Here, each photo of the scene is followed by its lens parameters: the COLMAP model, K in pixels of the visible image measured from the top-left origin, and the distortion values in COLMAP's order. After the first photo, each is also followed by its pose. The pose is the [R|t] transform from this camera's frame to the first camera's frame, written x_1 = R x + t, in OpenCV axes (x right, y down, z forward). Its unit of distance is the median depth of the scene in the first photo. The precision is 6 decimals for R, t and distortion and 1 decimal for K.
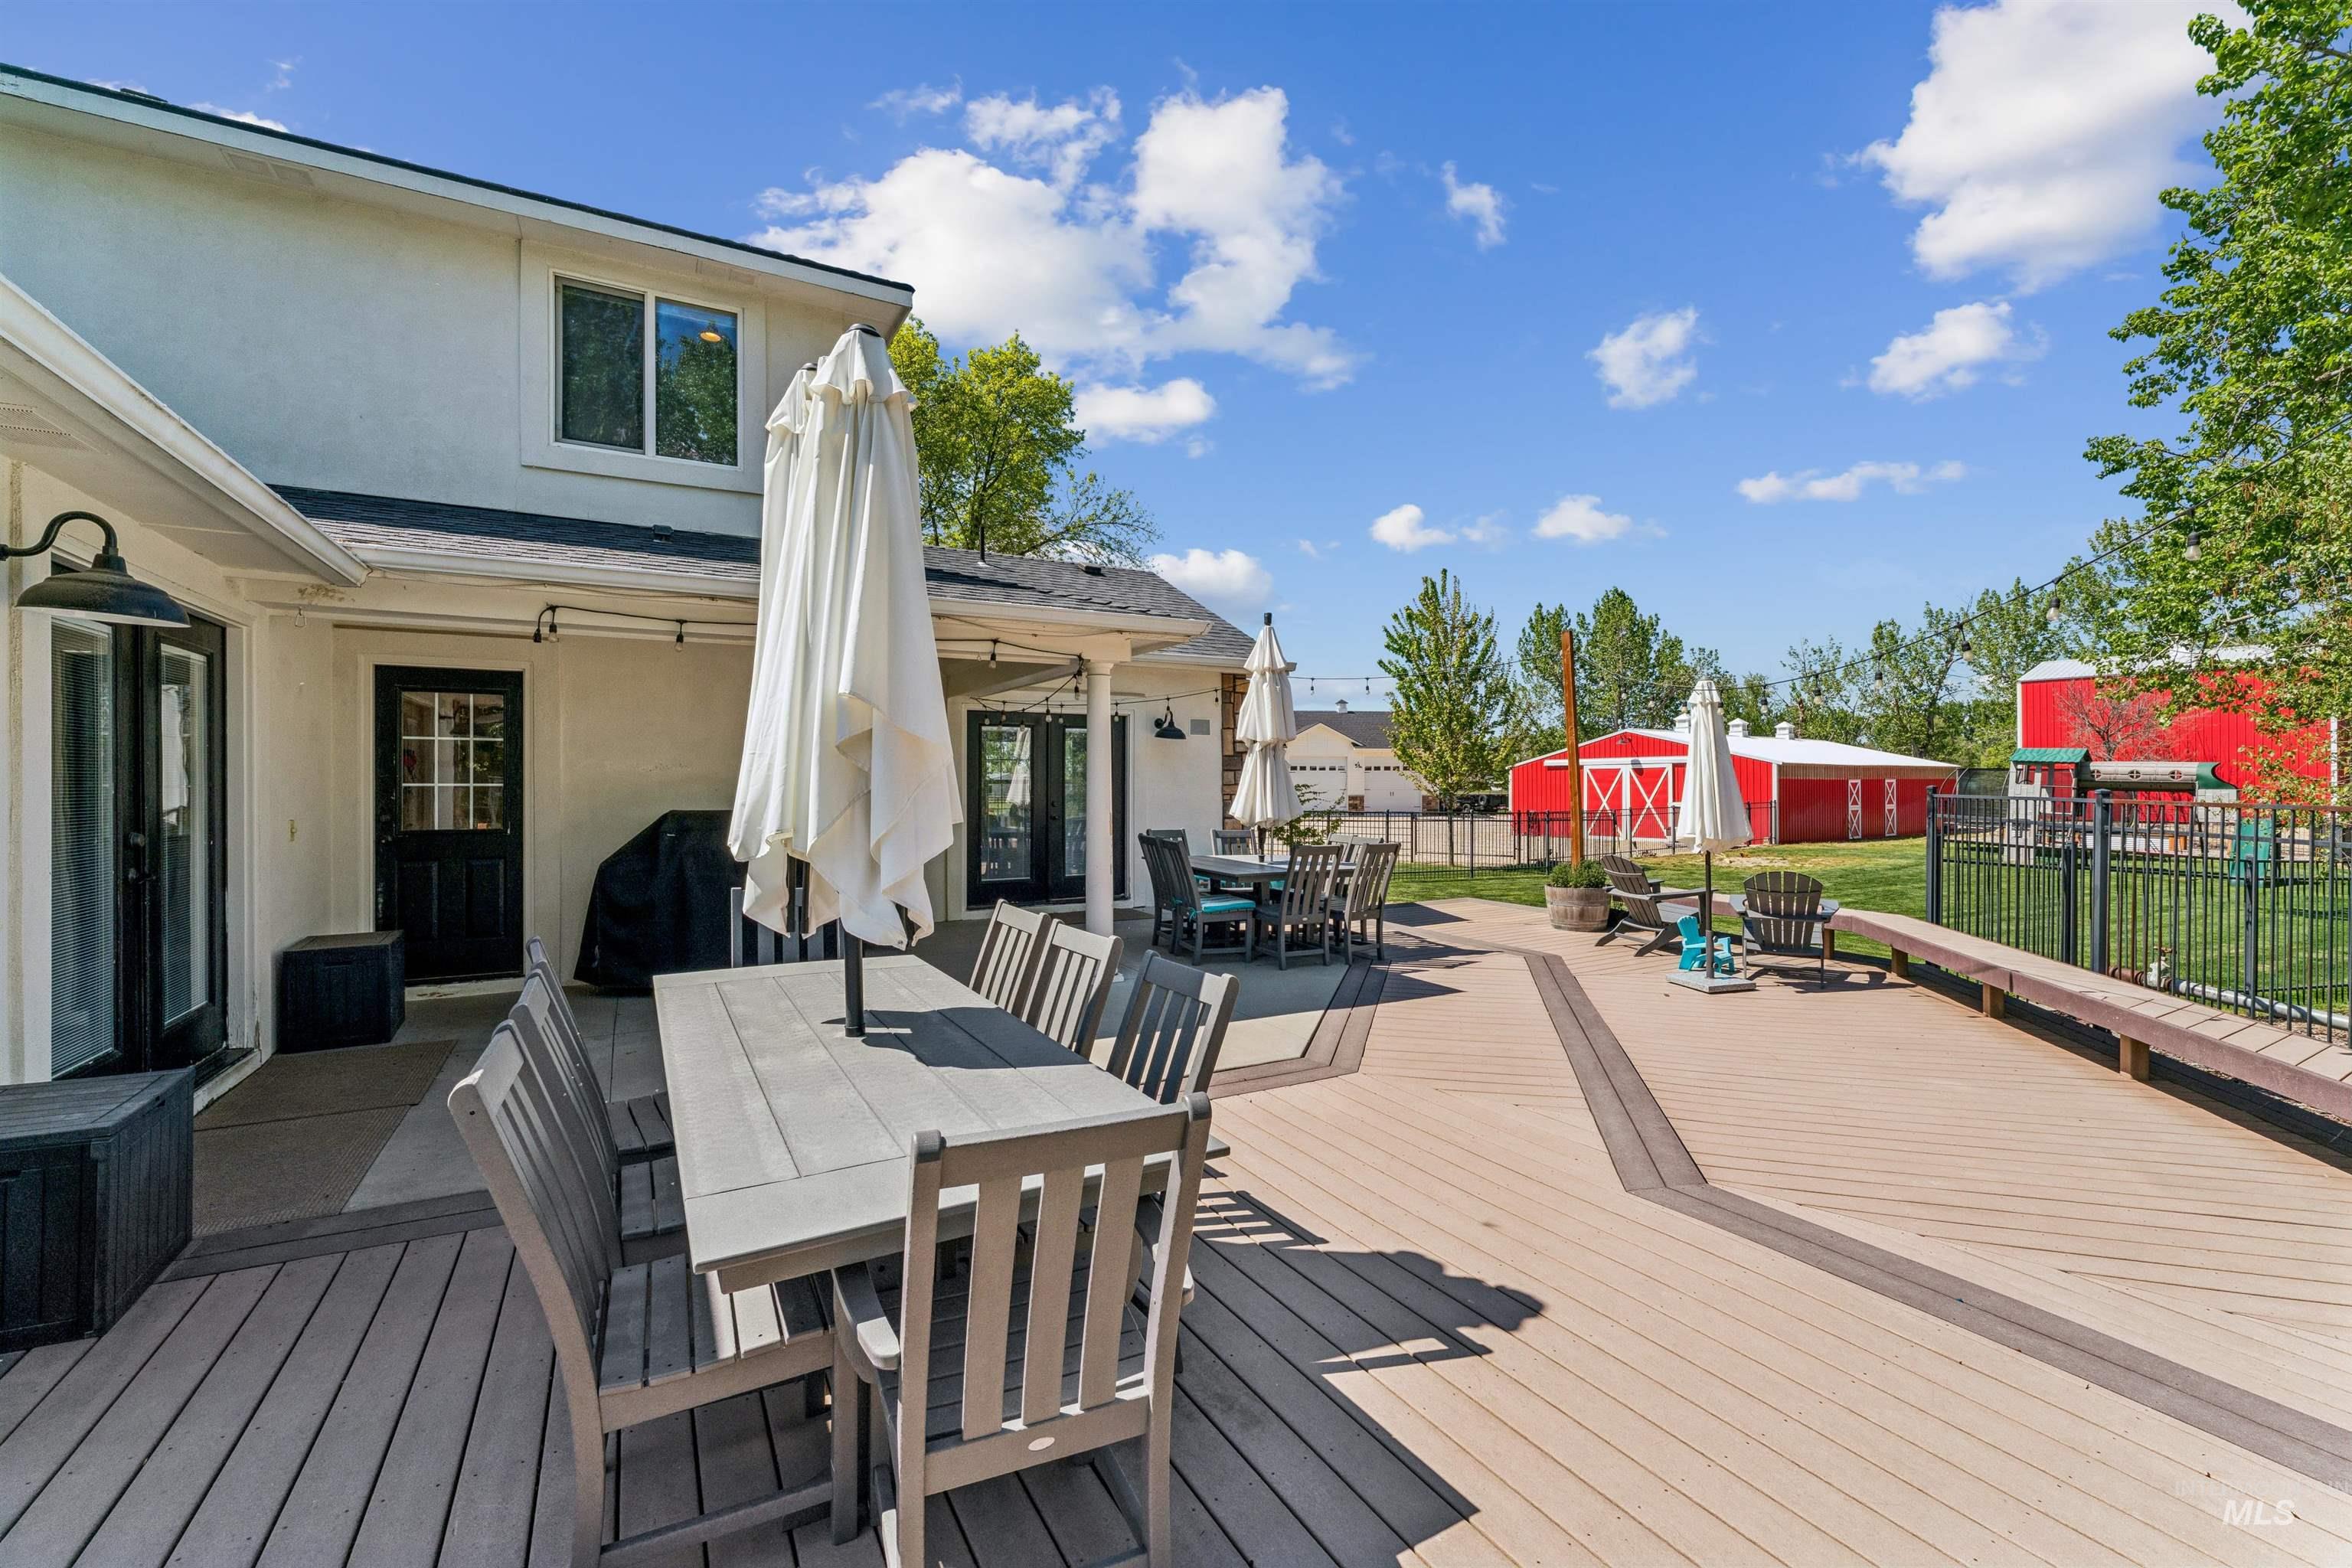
lens RADIAL K [[1019.2, 0, 1144.5], [0, 1019.2, 777.4], [0, 0, 1]] dist [-0.004965, 0.000138]
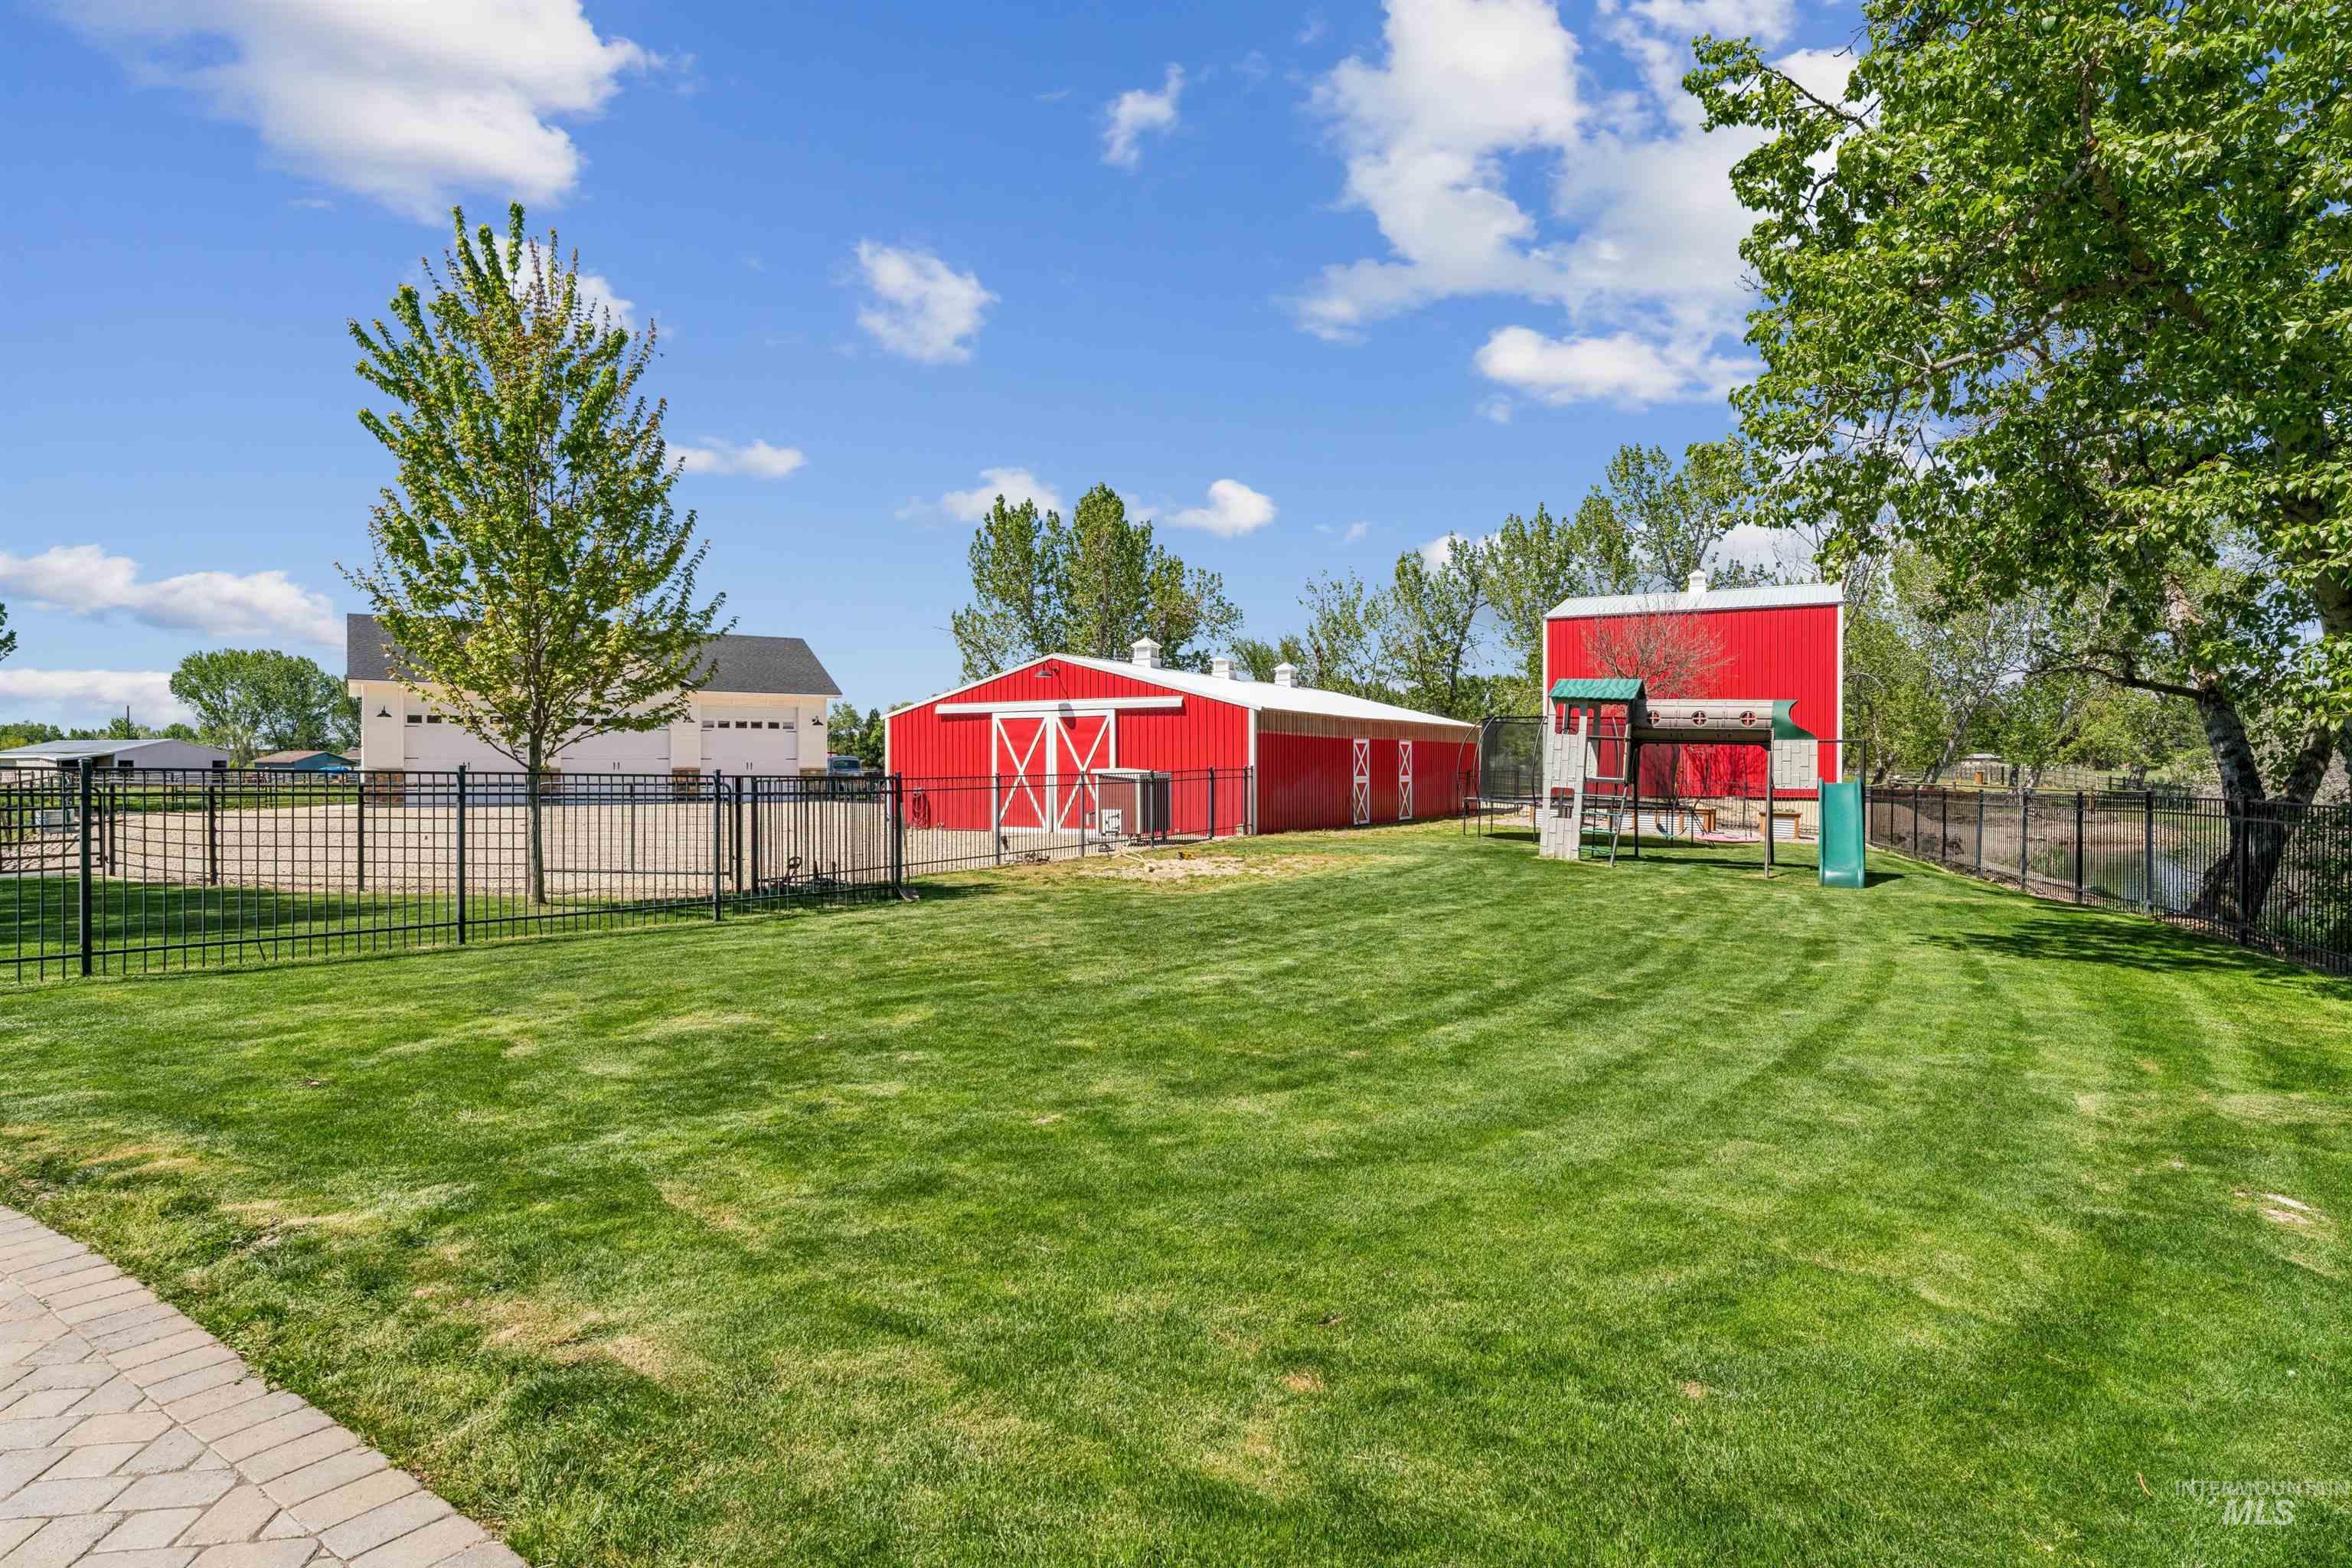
lens RADIAL K [[1303.9, 0, 1183.5], [0, 1303.9, 778.4], [0, 0, 1]] dist [0.002270, 0.000189]
pose [[0.899457, -0.002746, 0.437000, 0.198239], [-0.004180, 0.999880, 0.014888, 0.016211], [-0.436989, -0.015218, 0.899338, 0.250057]]
